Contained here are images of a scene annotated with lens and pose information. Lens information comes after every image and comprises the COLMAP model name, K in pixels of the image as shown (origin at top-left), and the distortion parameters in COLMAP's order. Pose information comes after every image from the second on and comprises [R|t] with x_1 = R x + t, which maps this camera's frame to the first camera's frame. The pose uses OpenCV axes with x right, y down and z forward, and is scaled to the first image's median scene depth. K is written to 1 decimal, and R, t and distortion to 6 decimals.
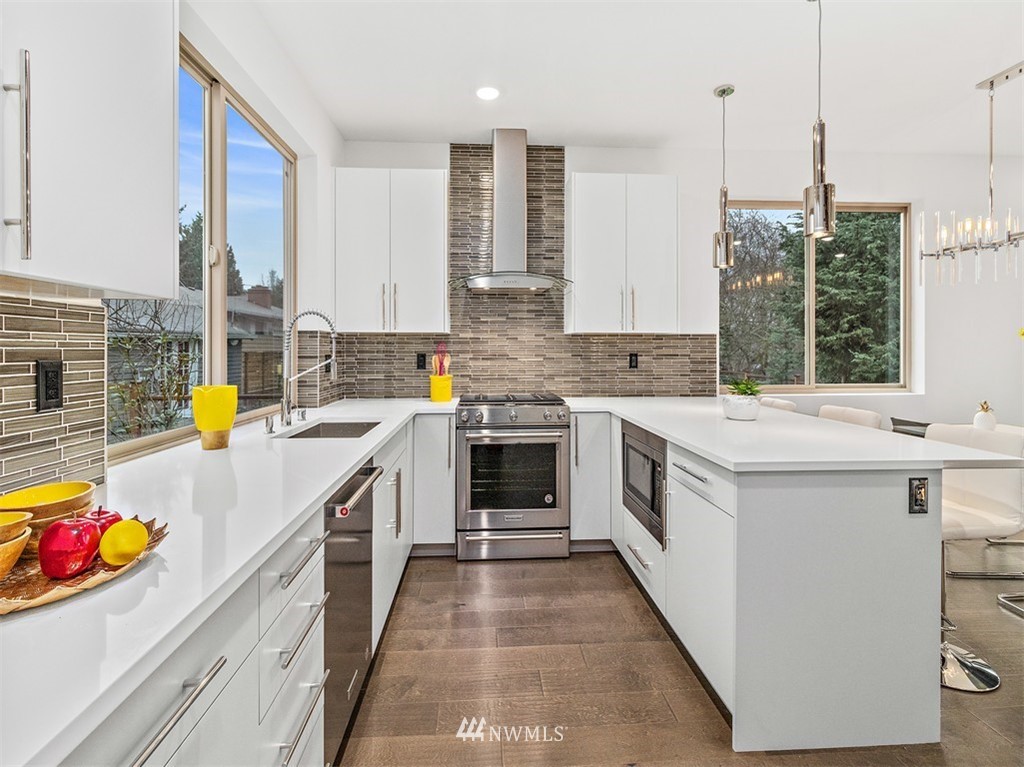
lens RADIAL K [[475.0, 0, 511.7], [0, 475.0, 350.4], [0, 0, 1]] dist [-0.004484, -0.000001]
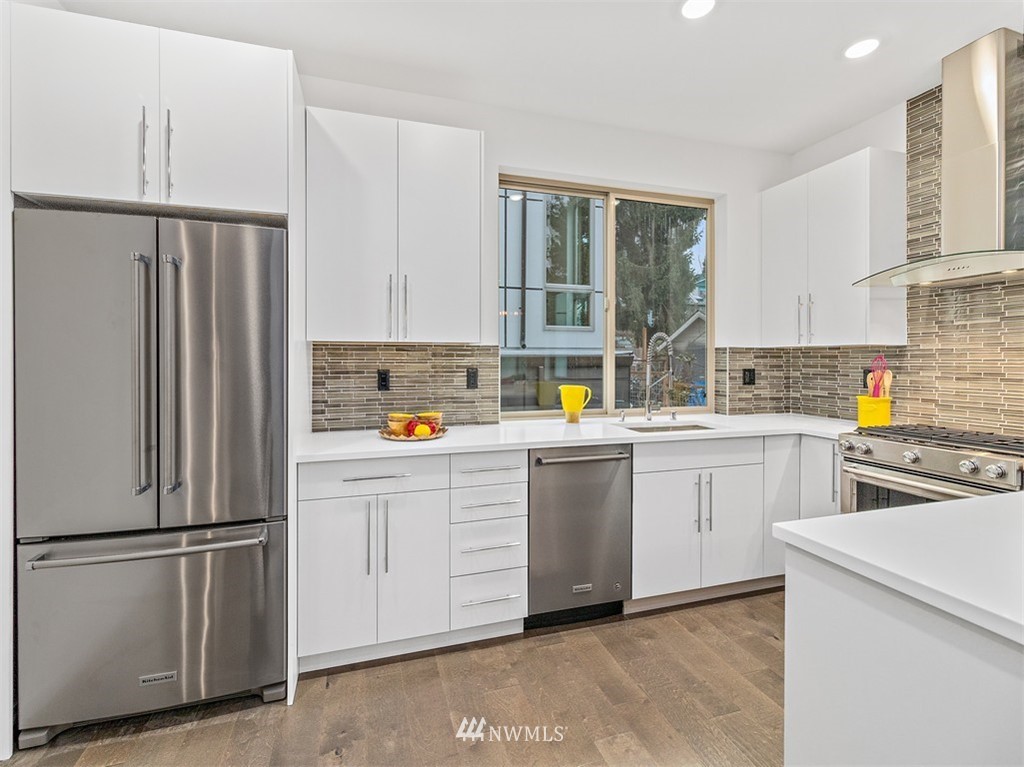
lens RADIAL K [[475.0, 0, 514.1], [0, 475.0, 361.8], [0, 0, 1]] dist [-0.004484, -0.000001]
pose [[0.240748, 0.004054, -0.970579, 0.503671], [-0.003227, 0.999989, 0.003377, -0.008145], [0.970582, 0.002319, 0.240759, 0.201972]]
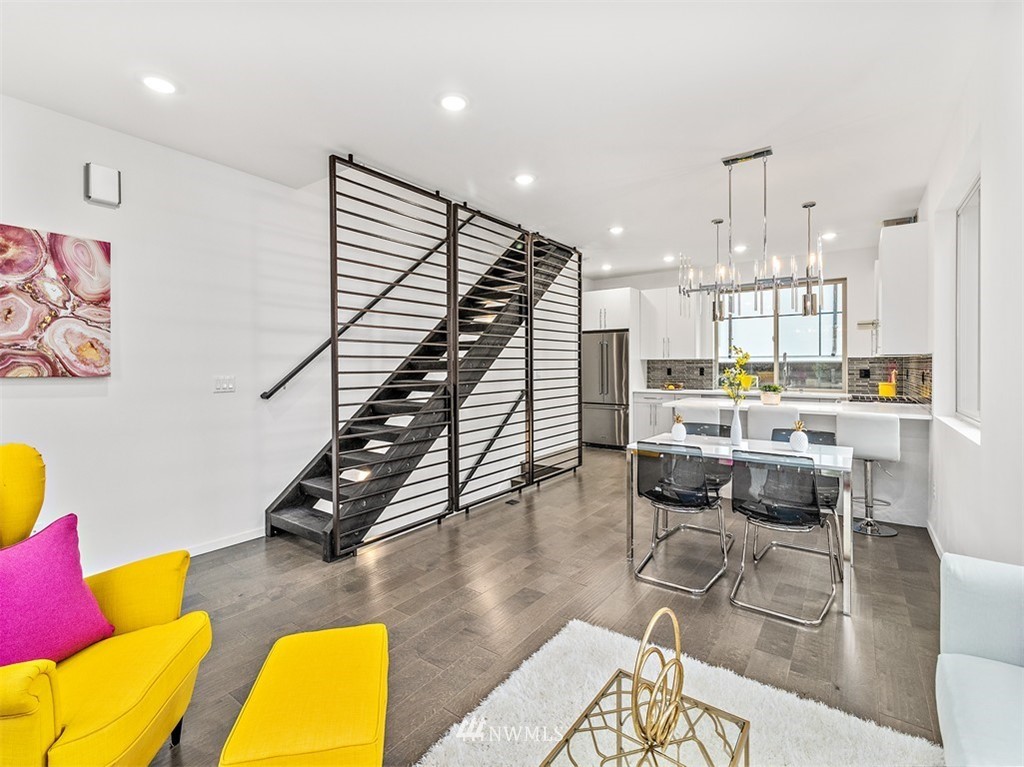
lens RADIAL K [[475.0, 0, 503.0], [0, 475.0, 366.2], [0, 0, 1]] dist [-0.004484, -0.000001]
pose [[-0.649600, 0.002696, -0.760271, 1.947807], [0.000268, 0.999994, 0.003318, -0.009599], [0.760276, 0.001952, -0.649598, 1.059928]]
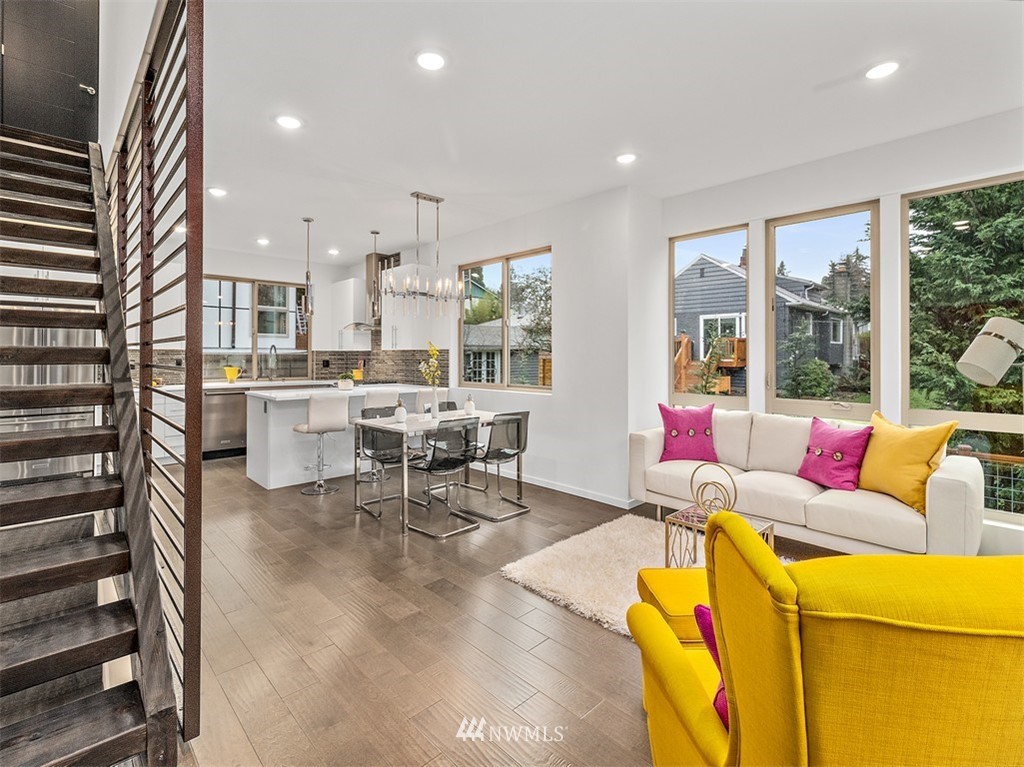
lens RADIAL K [[475.0, 0, 510.7], [0, 475.0, 353.4], [0, 0, 1]] dist [-0.004484, -0.000001]
pose [[0.648666, -0.004930, -0.761057, 2.003120], [-0.002367, 0.999961, -0.008495, -0.006298], [0.761070, 0.007312, 0.648629, 0.110380]]
